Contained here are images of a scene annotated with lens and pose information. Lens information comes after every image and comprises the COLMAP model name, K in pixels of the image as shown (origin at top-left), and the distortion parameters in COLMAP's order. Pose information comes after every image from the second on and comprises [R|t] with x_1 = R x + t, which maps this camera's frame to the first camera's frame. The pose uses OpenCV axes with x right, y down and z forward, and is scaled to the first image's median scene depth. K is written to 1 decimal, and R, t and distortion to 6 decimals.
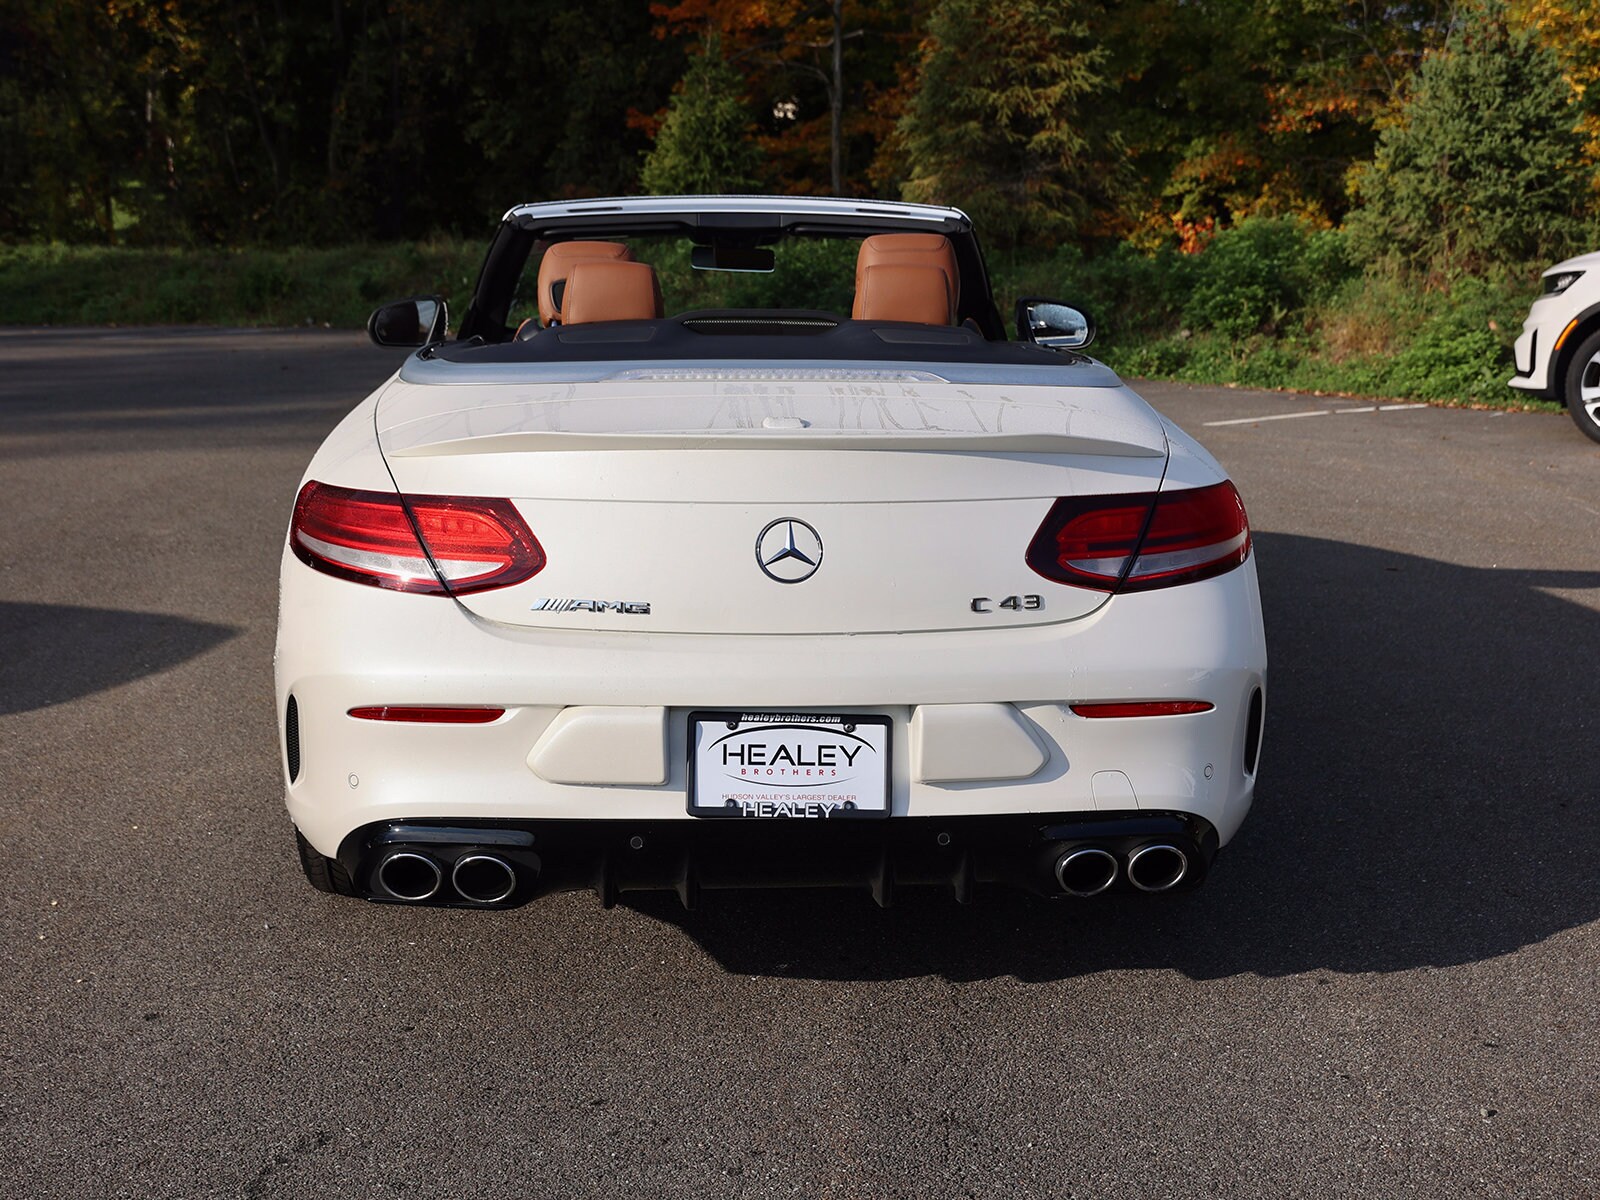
lens RADIAL K [[2290.9, 0, 712.6], [0, 2290.9, 619.8], [0, 0, 1]] dist [0.046422, 0.053151]
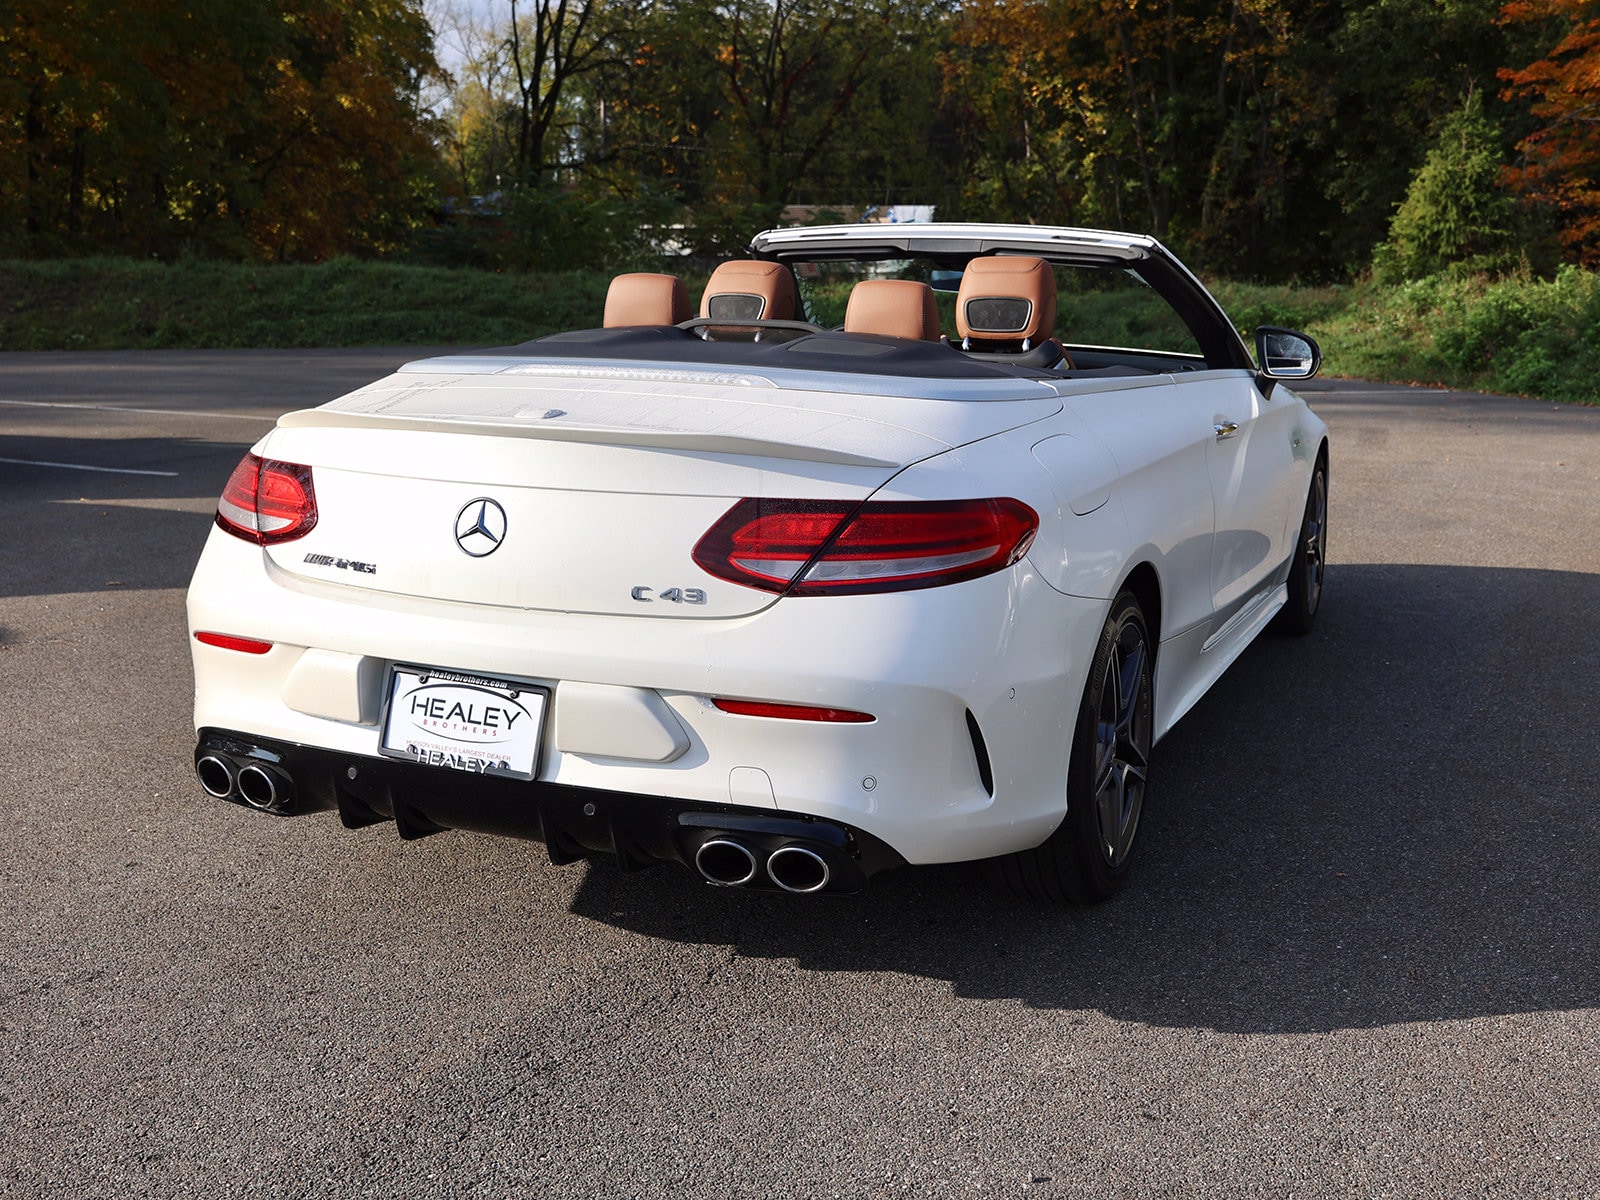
lens RADIAL K [[1929.1, 0, 718.0], [0, 1929.1, 597.1], [0, 0, 1]] dist [-0.008478, 0.068565]
pose [[0.882347, 0.093255, -0.461267, 0.561737], [-0.095524, 0.995255, 0.018487, -0.024715], [0.460803, 0.027750, 0.887069, 0.233103]]
